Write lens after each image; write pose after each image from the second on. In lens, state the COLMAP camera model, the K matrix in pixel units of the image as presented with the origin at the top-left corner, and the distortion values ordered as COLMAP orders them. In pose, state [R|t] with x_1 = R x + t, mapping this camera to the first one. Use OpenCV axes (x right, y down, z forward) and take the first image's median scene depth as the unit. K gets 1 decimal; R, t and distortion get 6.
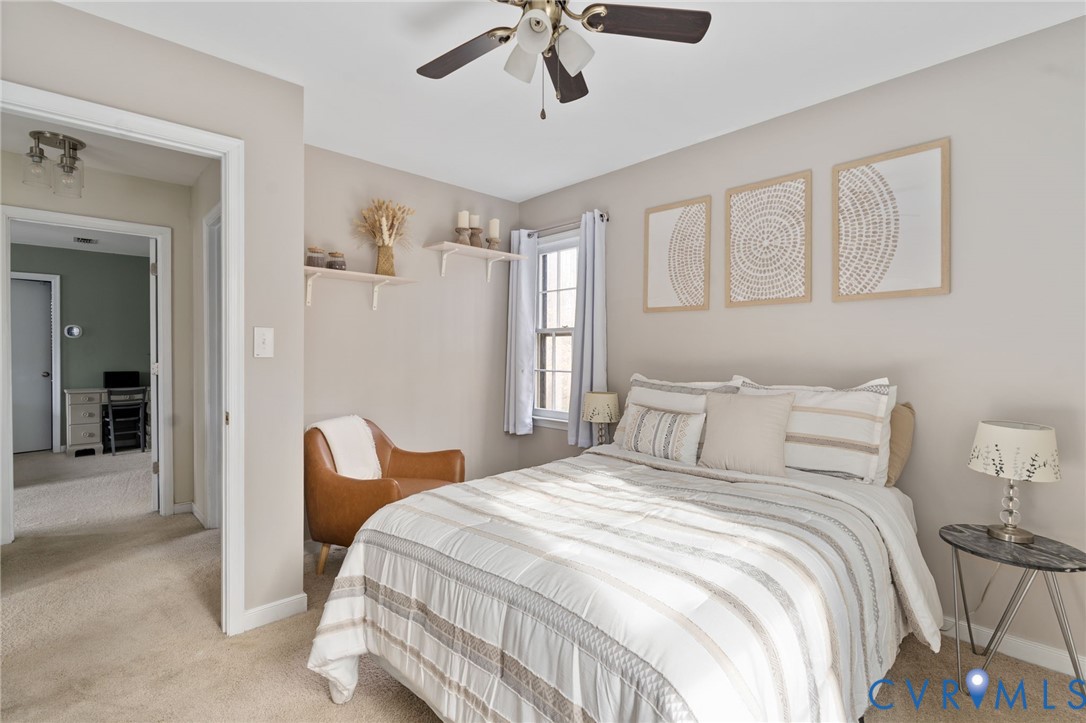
lens RADIAL K [[496.8, 0, 537.9], [0, 496.8, 359.6], [0, 0, 1]] dist [-0.009955, 0.001646]
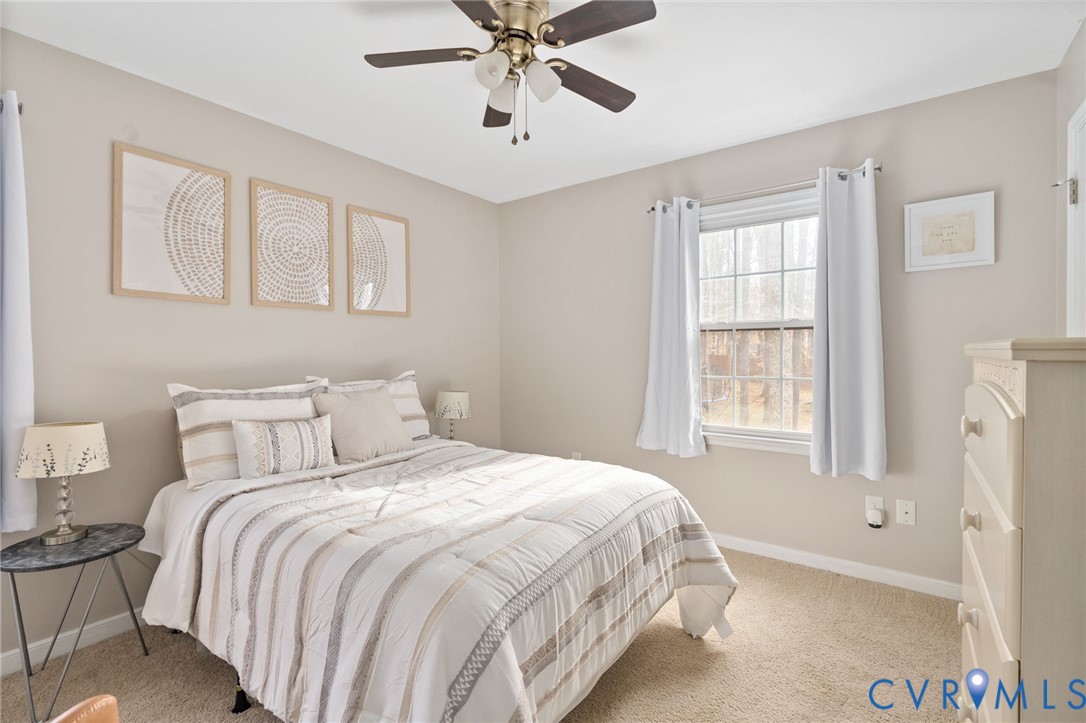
lens RADIAL K [[496.8, 0, 536.3], [0, 496.8, 353.7], [0, 0, 1]] dist [-0.009955, 0.001646]
pose [[-0.159511, -0.003010, 0.987192, -0.653063], [0.015373, 0.999867, 0.005533, -0.012048], [-0.987076, 0.016058, -0.159443, 0.665545]]
